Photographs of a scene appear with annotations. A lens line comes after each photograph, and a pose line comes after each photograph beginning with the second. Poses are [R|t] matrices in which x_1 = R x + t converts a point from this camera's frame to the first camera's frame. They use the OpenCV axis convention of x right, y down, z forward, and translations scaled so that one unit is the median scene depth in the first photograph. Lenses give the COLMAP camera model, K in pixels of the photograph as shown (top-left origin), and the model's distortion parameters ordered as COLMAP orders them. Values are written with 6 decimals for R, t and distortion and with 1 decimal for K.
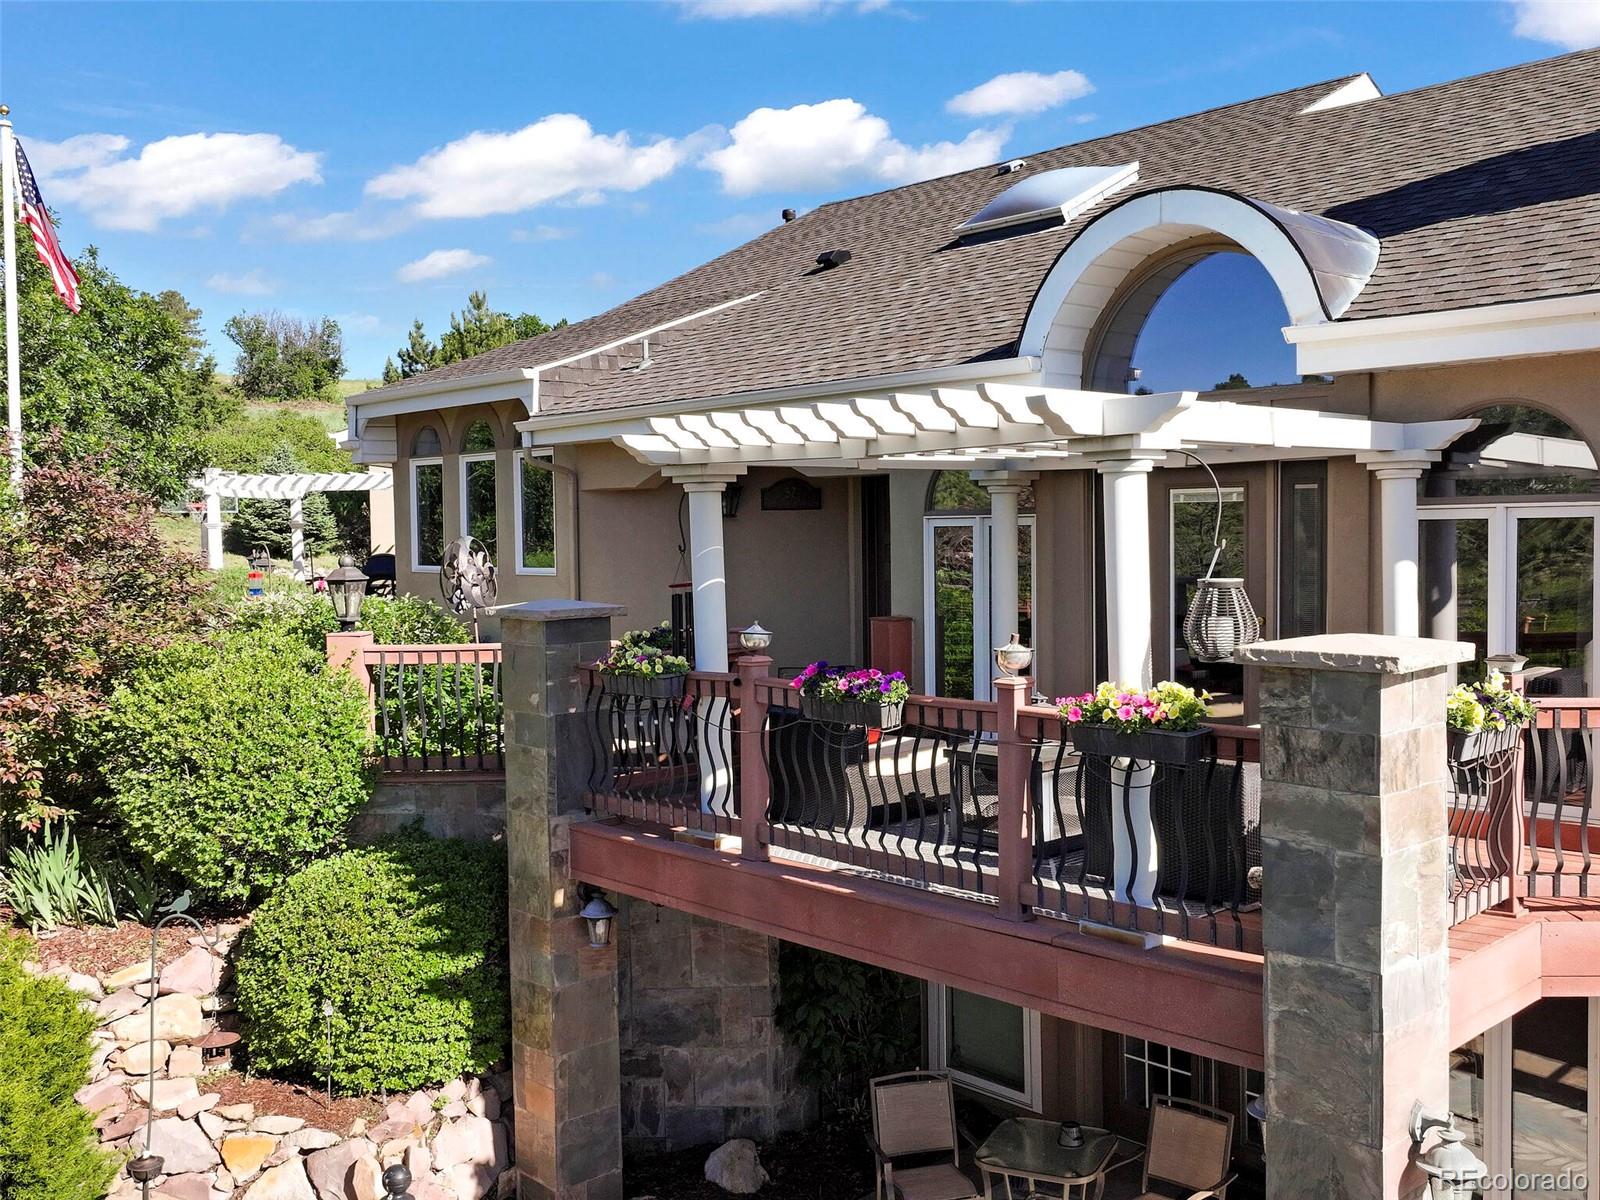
lens RADIAL K [[1398.1, 0, 800.0], [0, 1398.1, 600.0], [0, 0, 1]] dist [0.002572, 0.003400]
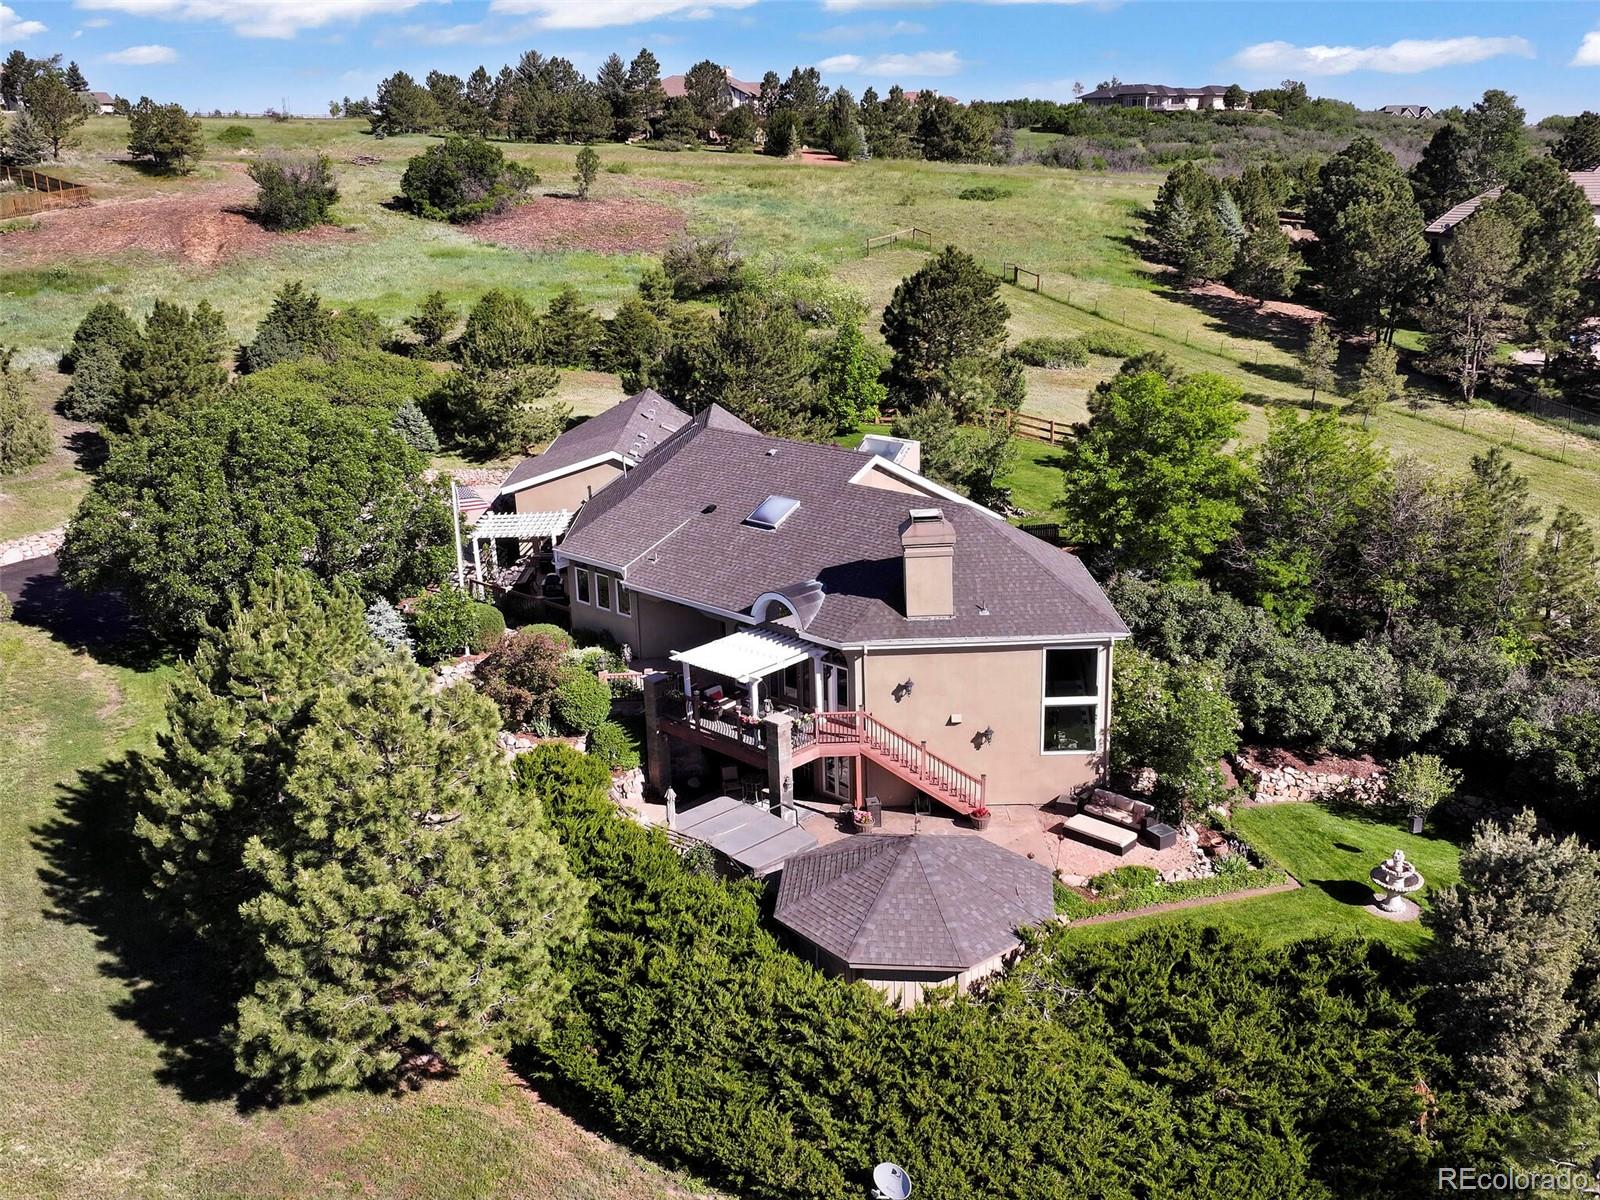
lens RADIAL K [[1398.1, 0, 800.0], [0, 1398.1, 600.0], [0, 0, 1]] dist [0.002572, 0.003400]
pose [[0.997259, -0.026041, 0.069260, -0.001354], [0.005623, 0.959985, 0.279994, -1.507264], [-0.073780, -0.278837, 0.957500, -3.389975]]
